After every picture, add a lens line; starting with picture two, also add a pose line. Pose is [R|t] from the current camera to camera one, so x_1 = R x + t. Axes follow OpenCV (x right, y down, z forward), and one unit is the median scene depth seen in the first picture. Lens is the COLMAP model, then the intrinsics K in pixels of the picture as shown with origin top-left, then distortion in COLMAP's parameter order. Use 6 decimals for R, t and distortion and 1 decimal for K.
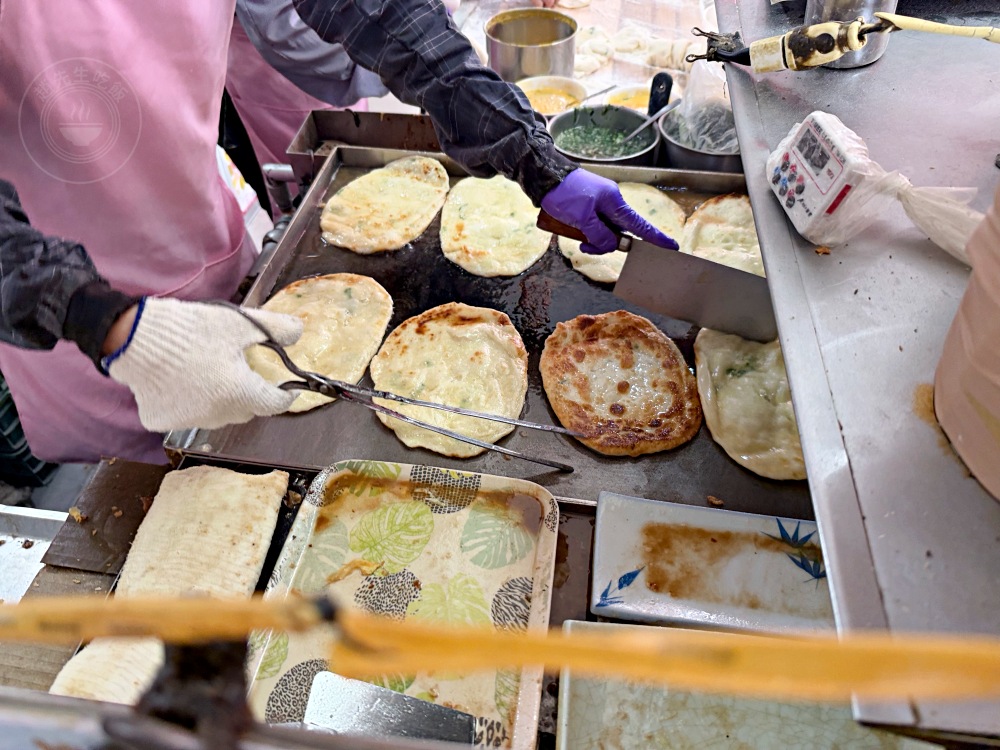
lens RADIAL K [[712.6, 0, 486.5], [0, 712.6, 352.3], [0, 0, 1]] dist [-0.036797, 0.002068]
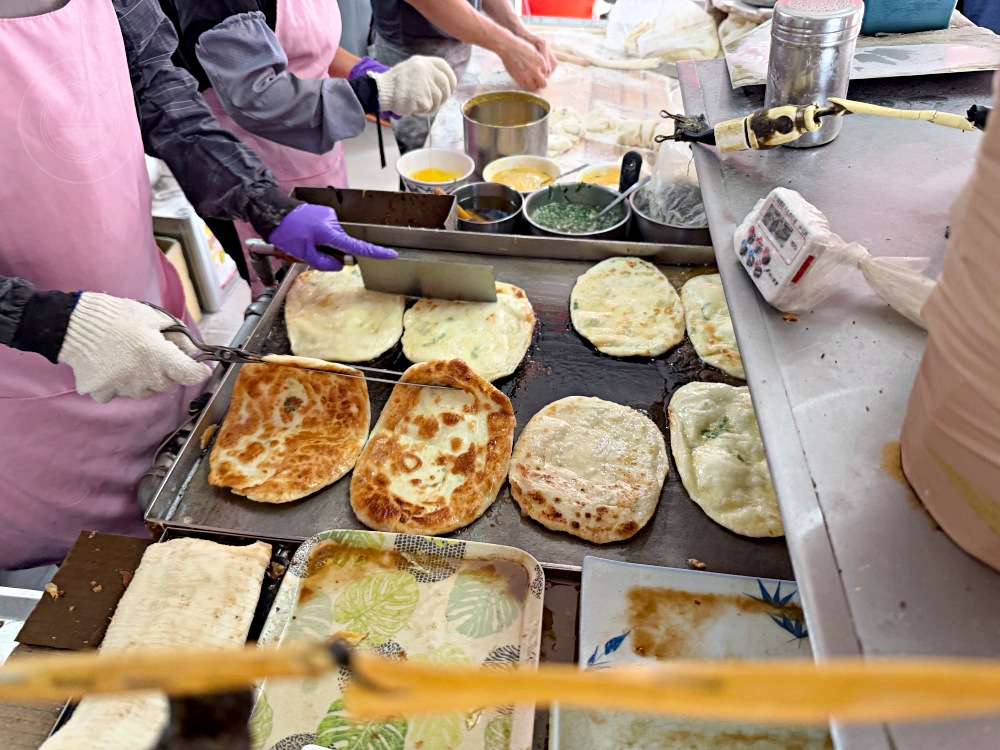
lens RADIAL K [[707.3, 0, 491.2], [0, 707.3, 363.8], [0, 0, 1]] dist [0.026474, -0.108715]
pose [[0.999182, -0.009906, 0.039203, -0.008720], [0.013156, 0.996417, -0.083552, 0.005662], [-0.038234, 0.084000, 0.995732, -0.022416]]
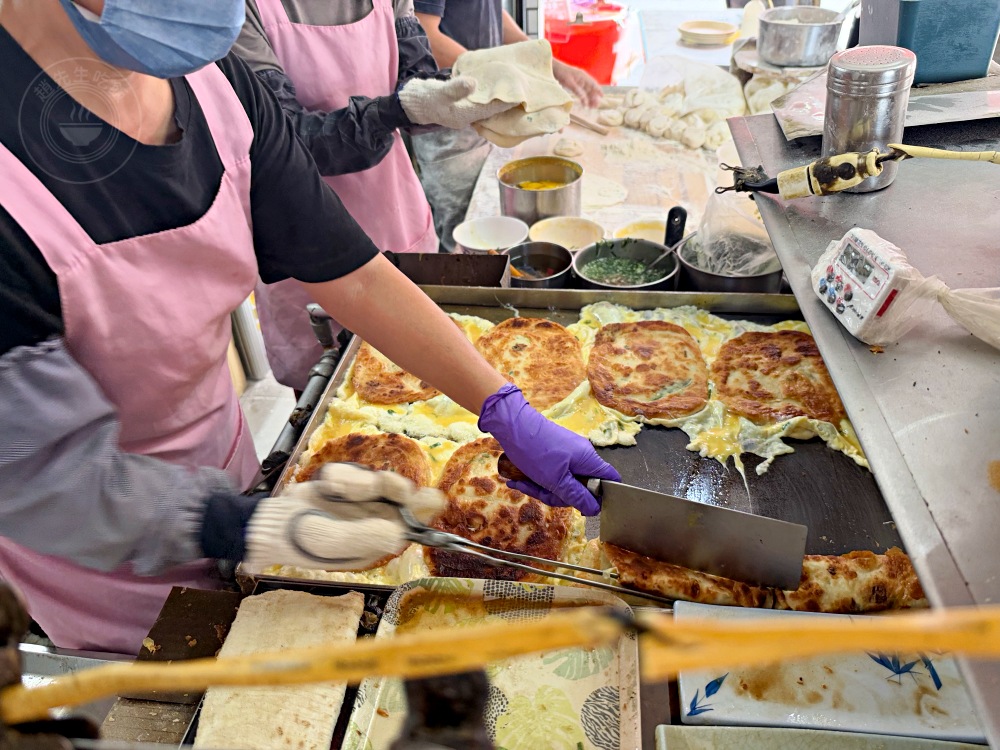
lens RADIAL K [[706.7, 0, 500.0], [0, 706.7, 375.0], [0, 0, 1]] dist [0.000829, -0.070445]
pose [[0.999114, -0.040112, 0.012726, -0.094651], [0.041603, 0.987007, -0.155195, 0.030314], [-0.006335, 0.155587, 0.987802, -0.049993]]
